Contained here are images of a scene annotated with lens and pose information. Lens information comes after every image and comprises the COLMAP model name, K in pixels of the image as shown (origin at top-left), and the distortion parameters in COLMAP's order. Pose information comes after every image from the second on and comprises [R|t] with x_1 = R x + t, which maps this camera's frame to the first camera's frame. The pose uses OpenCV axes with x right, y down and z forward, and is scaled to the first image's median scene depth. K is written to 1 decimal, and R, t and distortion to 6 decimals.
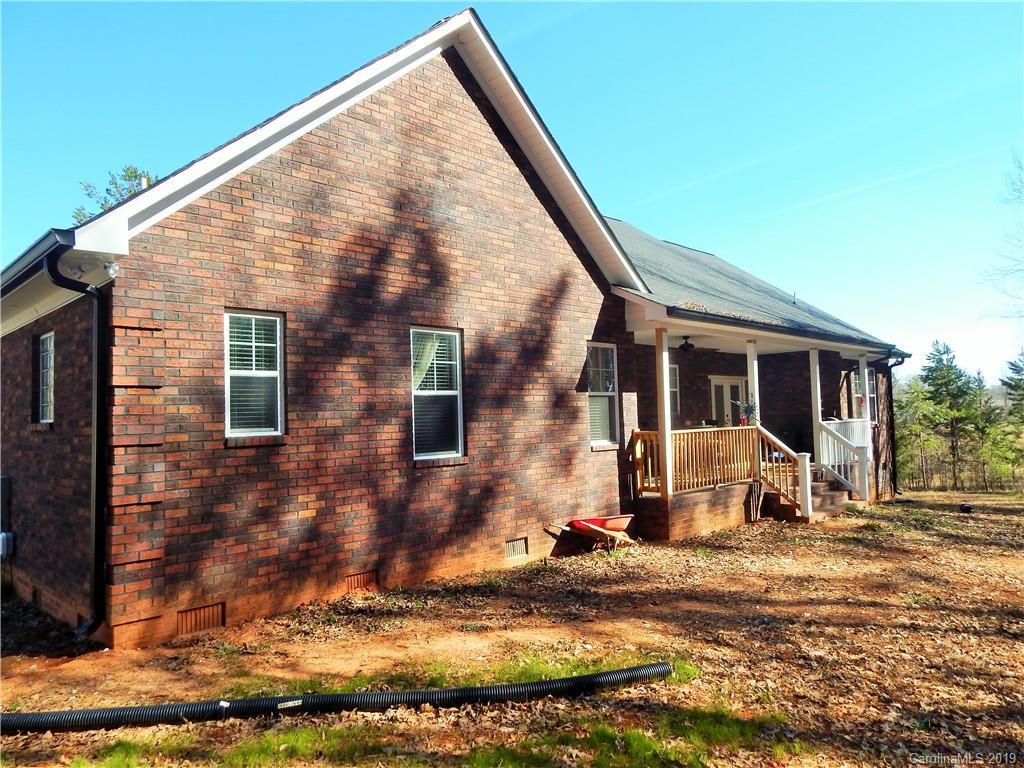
lens RADIAL K [[670.8, 0, 505.6], [0, 670.8, 386.3], [0, 0, 1]] dist [0.022076, -0.004645]
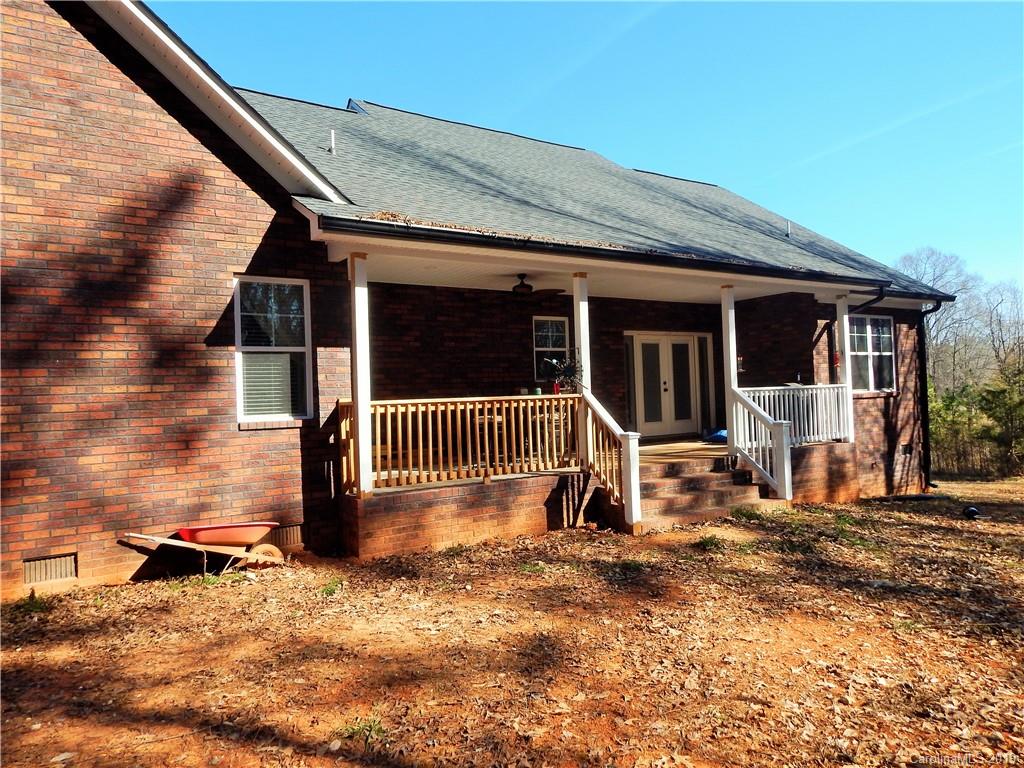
lens RADIAL K [[670.8, 0, 516.3], [0, 670.8, 383.2], [0, 0, 1]] dist [0.022076, -0.004645]
pose [[0.979133, -0.013069, -0.202798, 0.541183], [0.019097, 0.999431, 0.027793, 0.032444], [0.202319, -0.031086, 0.978826, 0.355683]]
